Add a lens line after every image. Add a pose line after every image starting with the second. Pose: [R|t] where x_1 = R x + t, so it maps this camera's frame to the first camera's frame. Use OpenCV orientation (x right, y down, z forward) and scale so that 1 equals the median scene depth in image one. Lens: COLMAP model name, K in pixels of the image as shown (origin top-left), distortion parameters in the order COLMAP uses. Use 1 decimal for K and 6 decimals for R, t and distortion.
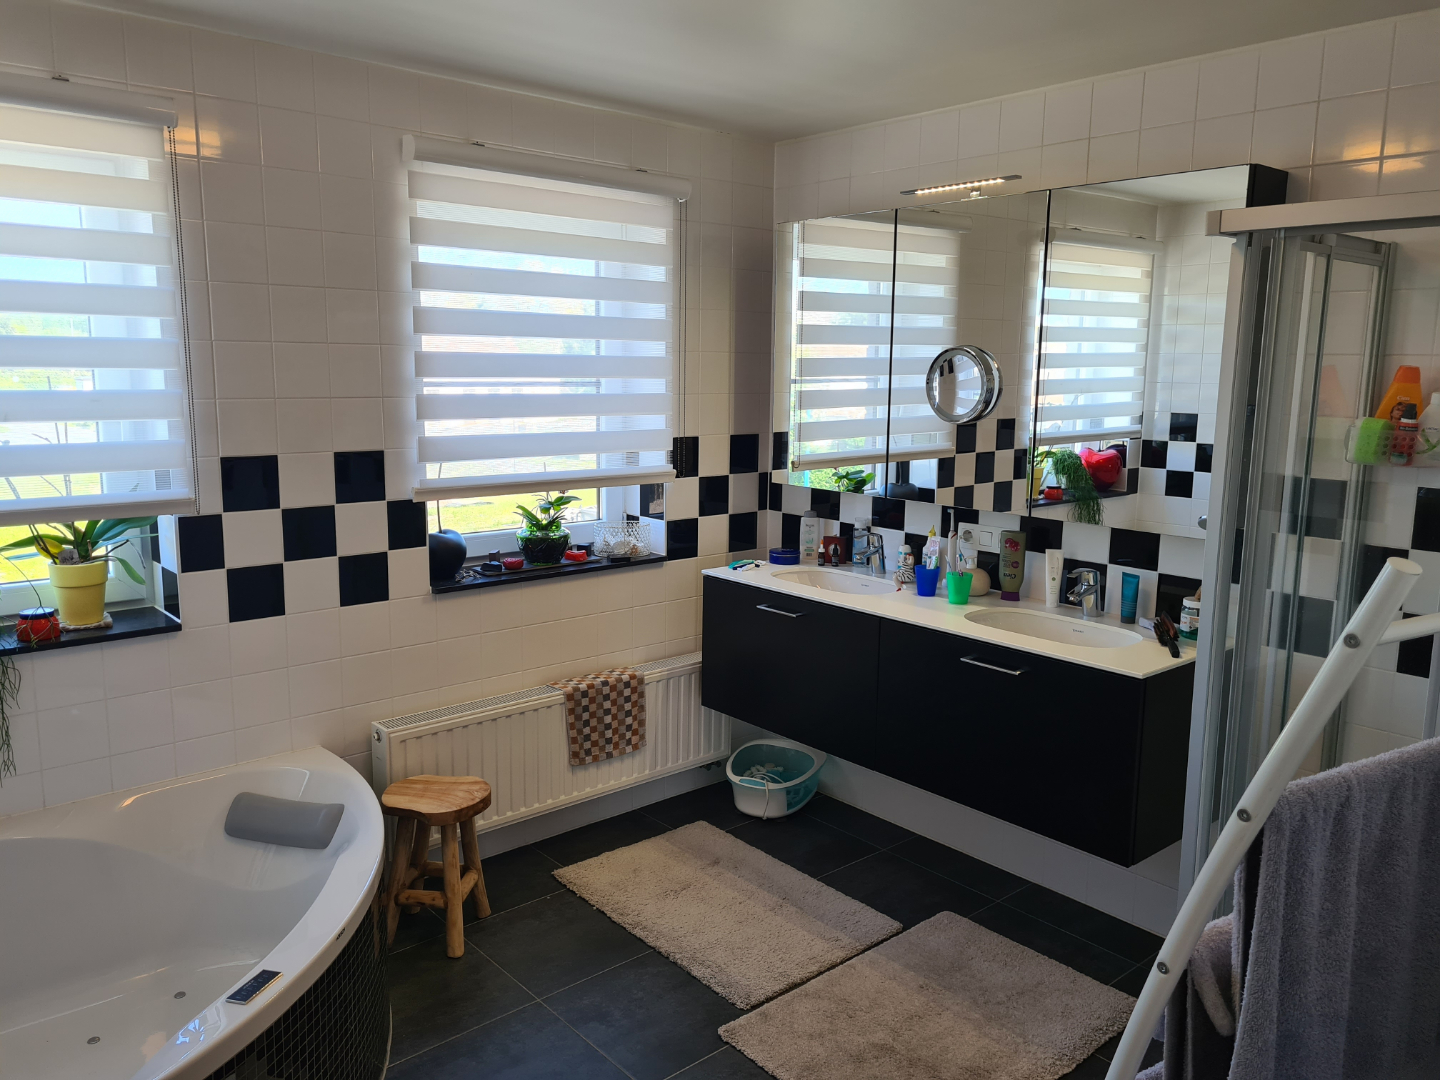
lens RADIAL K [[1086.7, 0, 719.8], [0, 1086.7, 544.8], [0, 0, 1]] dist [0.082158, -0.068506]
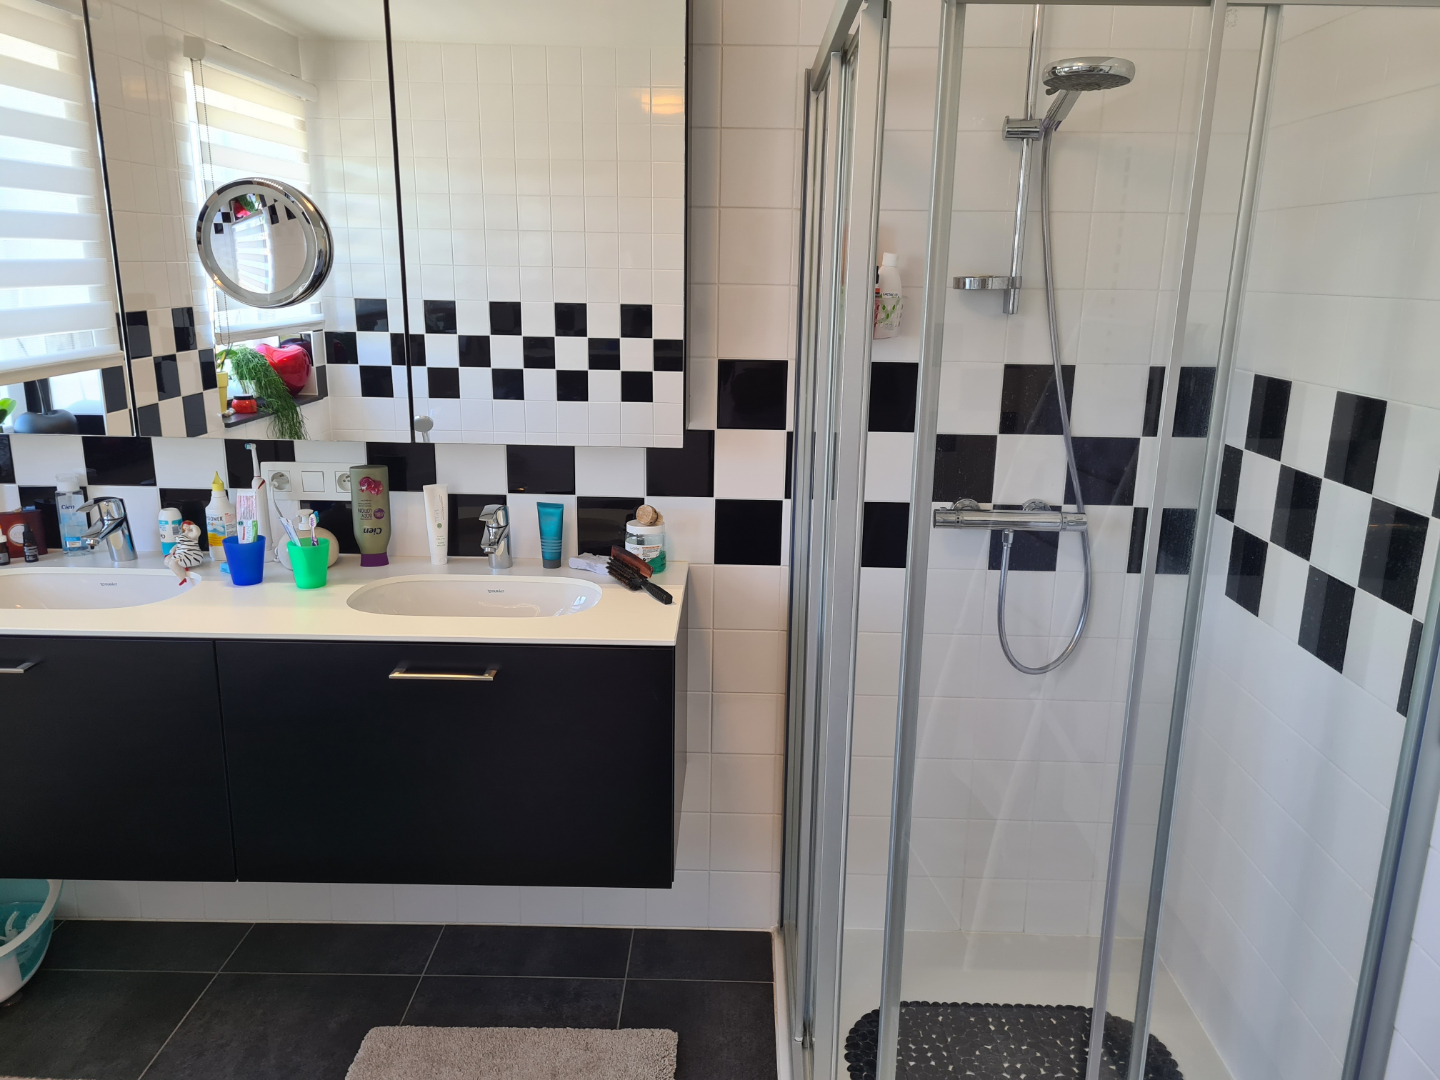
lens RADIAL K [[1086.7, 0, 719.8], [0, 1086.7, 544.8], [0, 0, 1]] dist [0.082158, -0.068506]
pose [[0.674442, -0.186622, 0.714353, -0.071847], [0.119818, 0.982368, 0.143516, -0.031260], [-0.728541, -0.011201, 0.684910, 0.316789]]
